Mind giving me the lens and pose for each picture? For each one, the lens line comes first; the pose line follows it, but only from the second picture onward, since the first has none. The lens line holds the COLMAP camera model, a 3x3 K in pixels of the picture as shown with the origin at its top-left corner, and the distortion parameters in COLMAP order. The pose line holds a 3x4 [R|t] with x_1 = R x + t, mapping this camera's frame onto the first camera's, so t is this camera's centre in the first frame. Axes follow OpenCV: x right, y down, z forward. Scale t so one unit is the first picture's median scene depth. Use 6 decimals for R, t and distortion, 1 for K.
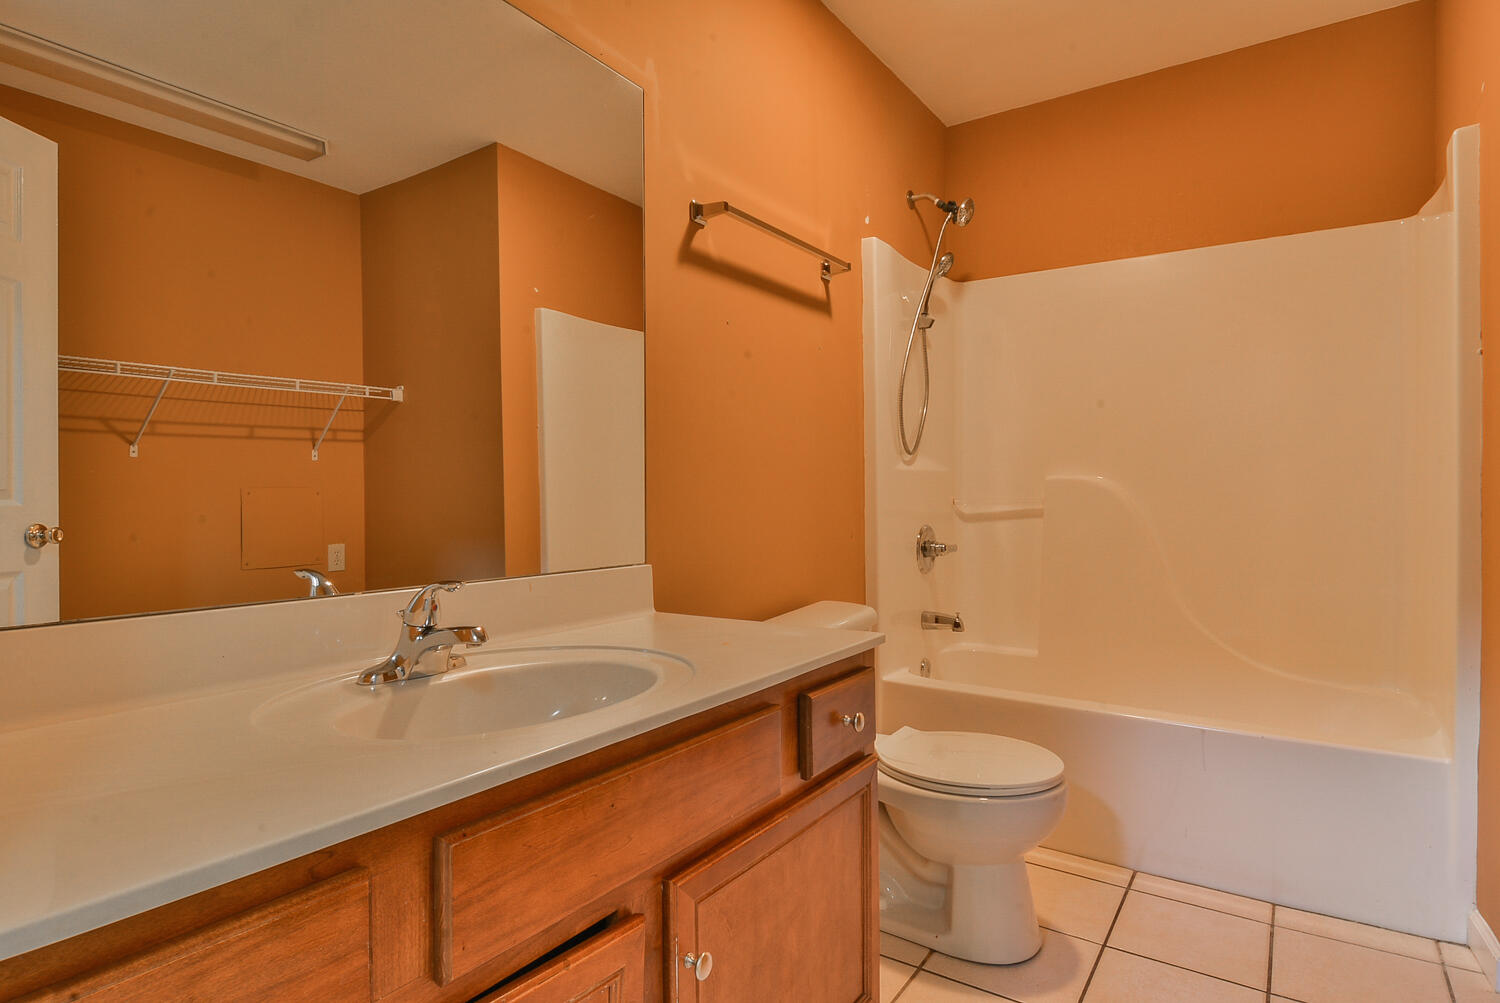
lens RADIAL K [[822.1, 0, 737.1], [0, 822.1, 499.6], [0, 0, 1]] dist [0.004332, -0.018301]
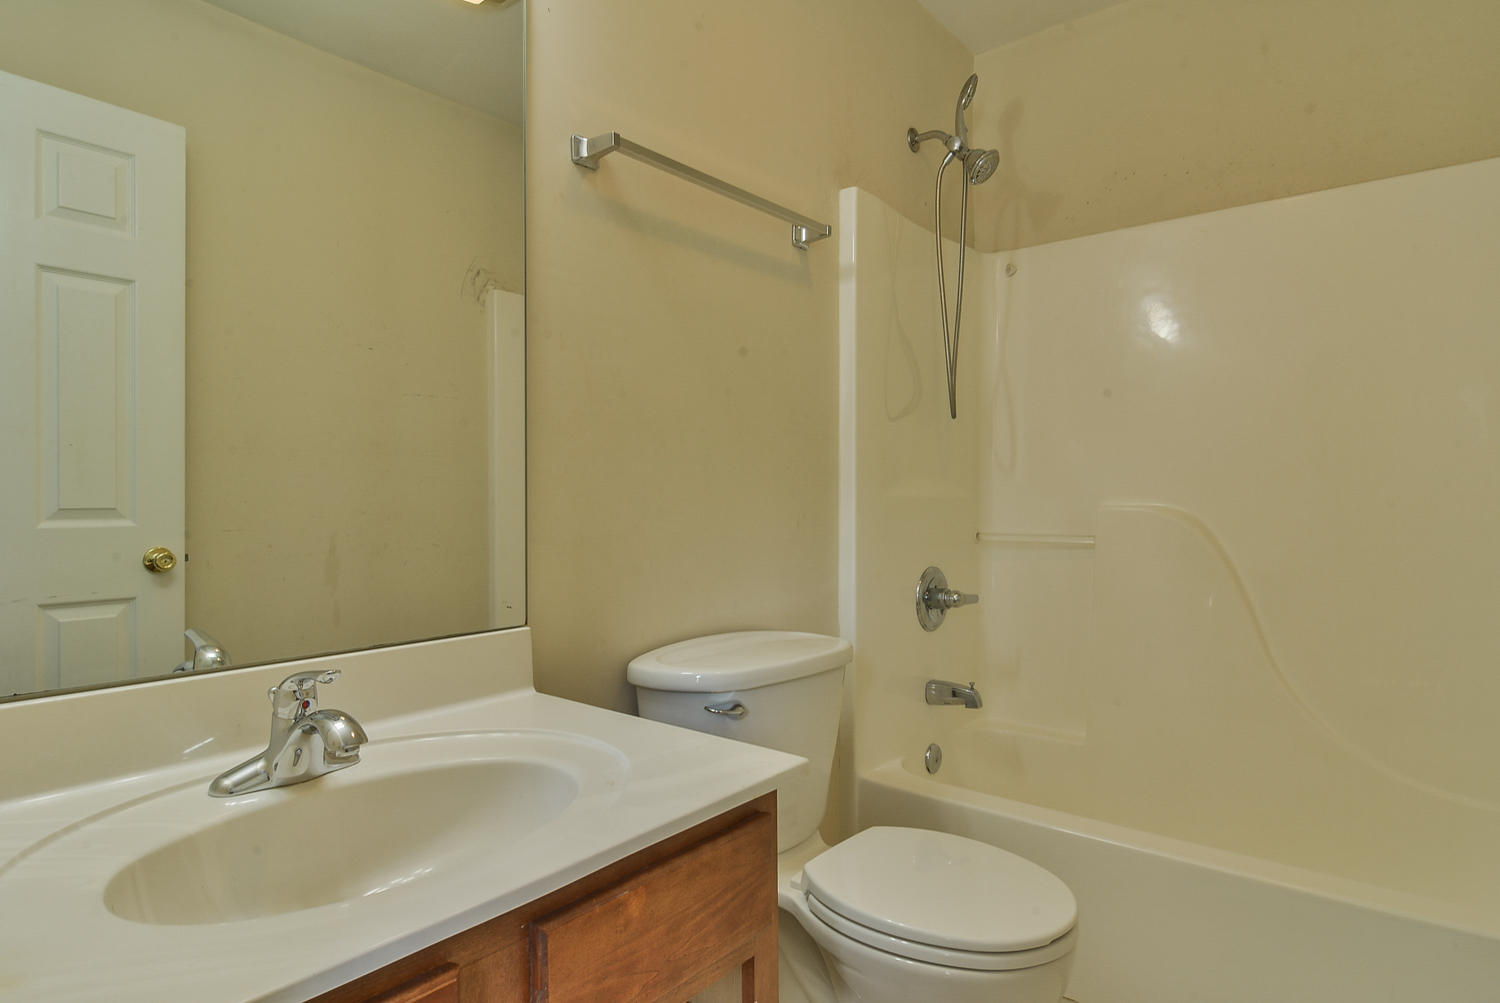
lens RADIAL K [[822.1, 0, 737.1], [0, 822.1, 499.6], [0, 0, 1]] dist [0.004332, -0.018301]
pose [[0.994704, -0.016607, -0.101426, 0.131929], [0.013994, 0.999553, -0.026415, -0.012698], [0.101820, 0.024856, 0.994492, 0.237063]]
